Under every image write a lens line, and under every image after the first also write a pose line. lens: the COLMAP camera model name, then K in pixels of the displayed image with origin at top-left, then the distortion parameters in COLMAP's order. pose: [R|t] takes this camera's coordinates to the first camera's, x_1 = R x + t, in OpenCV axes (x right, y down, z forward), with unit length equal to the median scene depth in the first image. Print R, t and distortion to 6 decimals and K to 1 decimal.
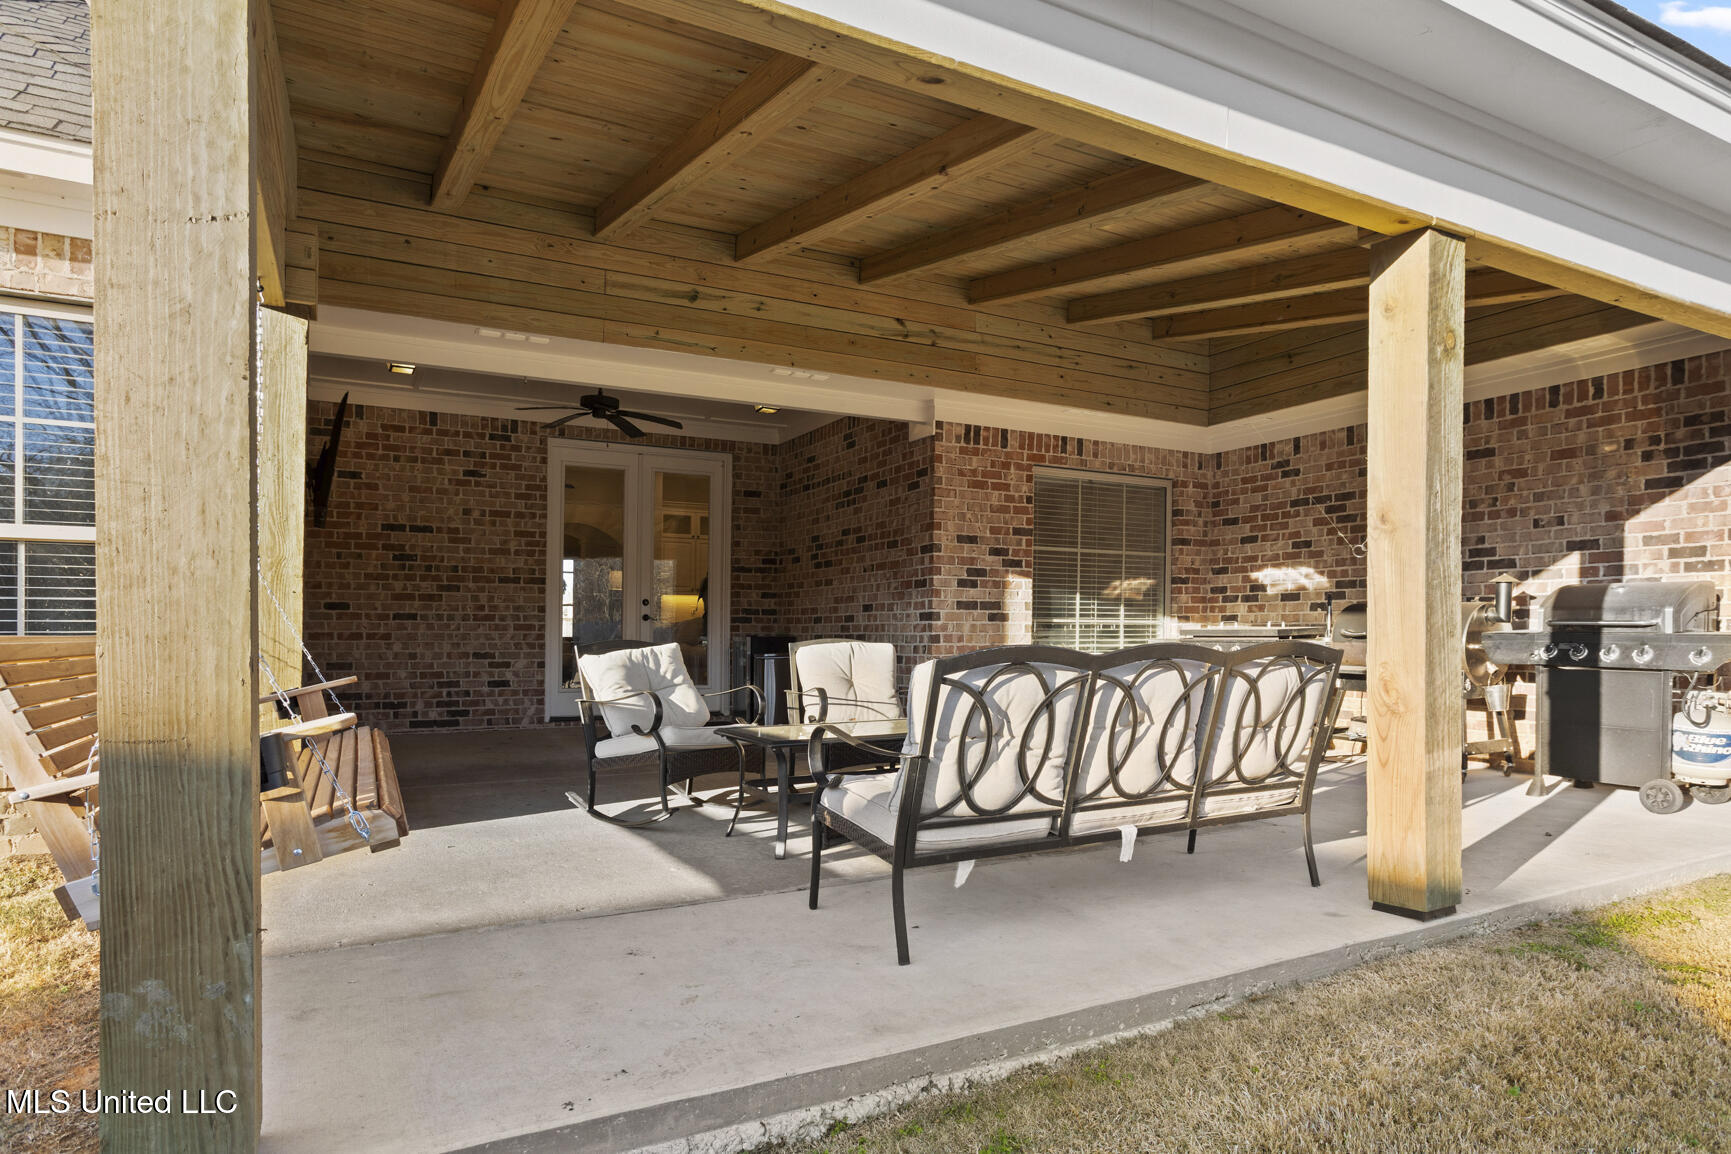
lens RADIAL K [[1029.5, 0, 910.4], [0, 1029.5, 634.0], [0, 0, 1]] dist [-0.019103, 0.001253]
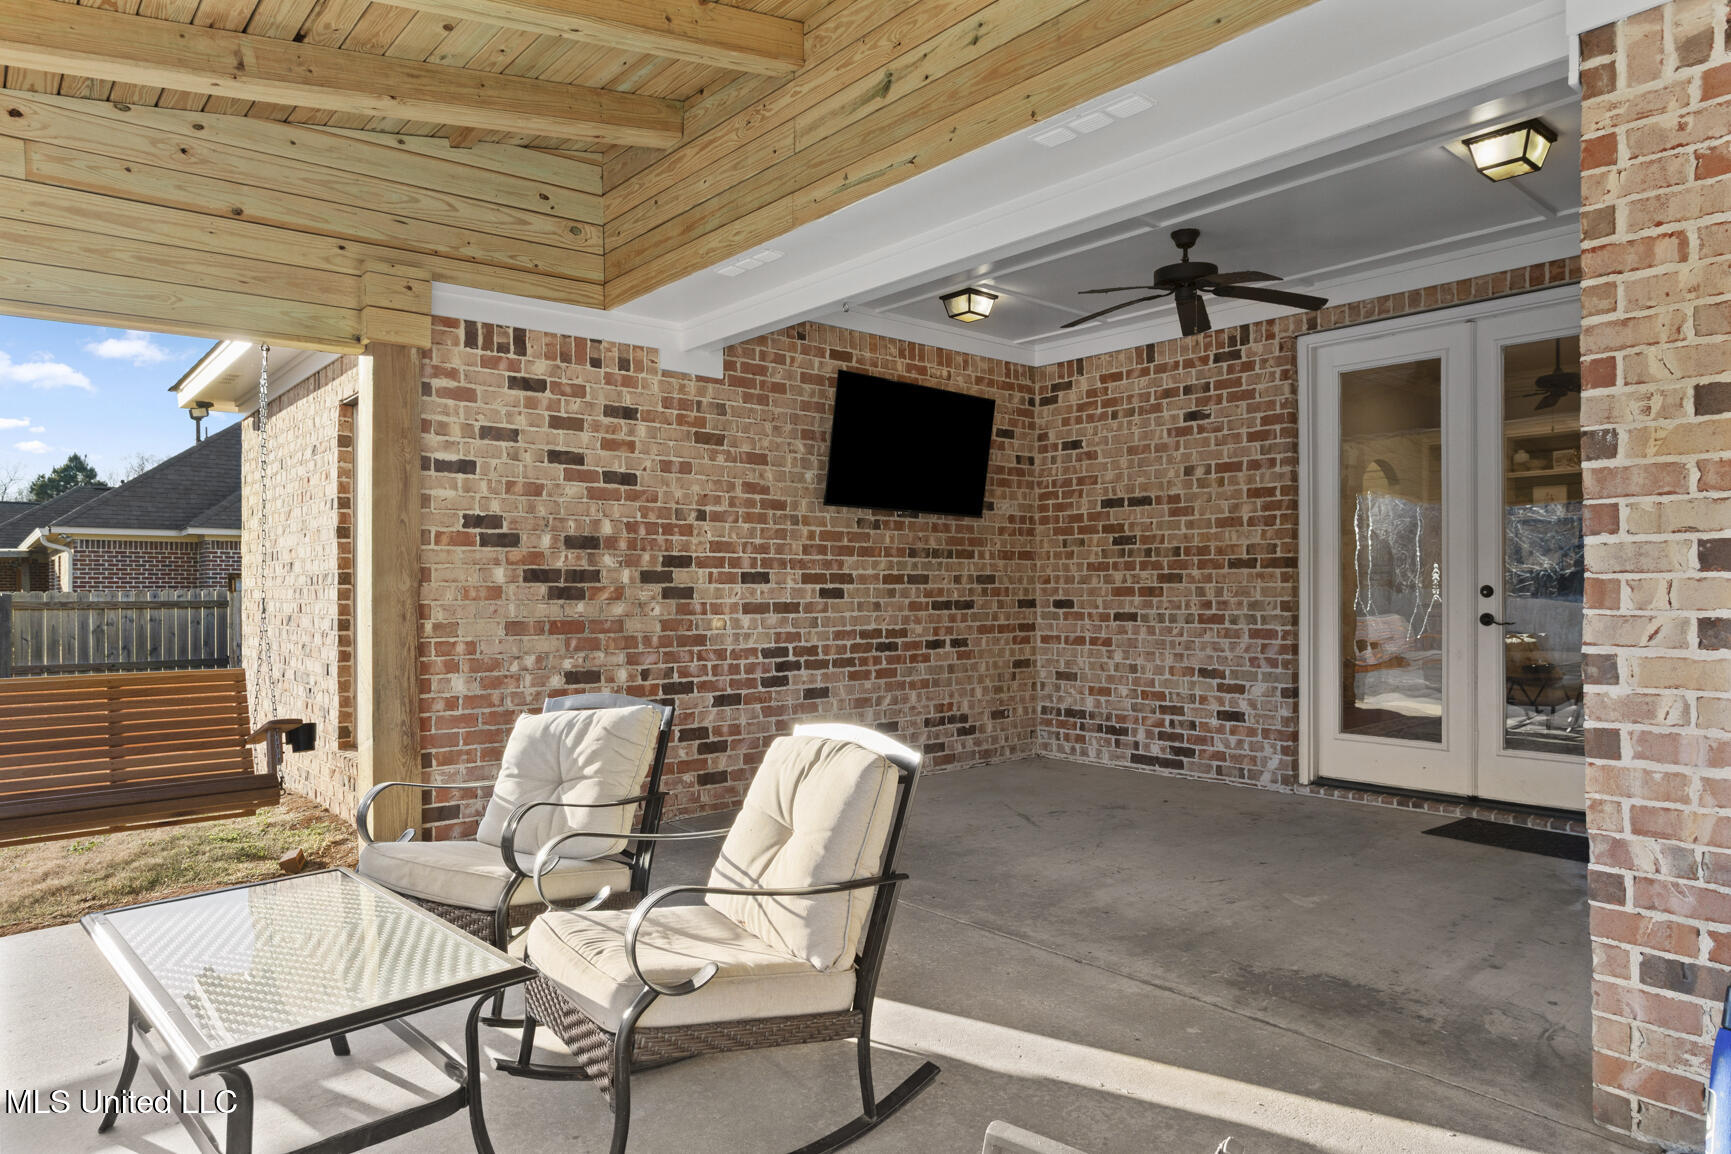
lens RADIAL K [[1075.0, 0, 840.9], [0, 1075.0, 576.5], [0, 0, 1]] dist [-0.007928, 0.009519]
pose [[0.173888, -0.014986, -0.984651, 0.271233], [0.006554, 0.999880, -0.014061, -0.037845], [0.984744, -0.004008, 0.173966, 0.653488]]
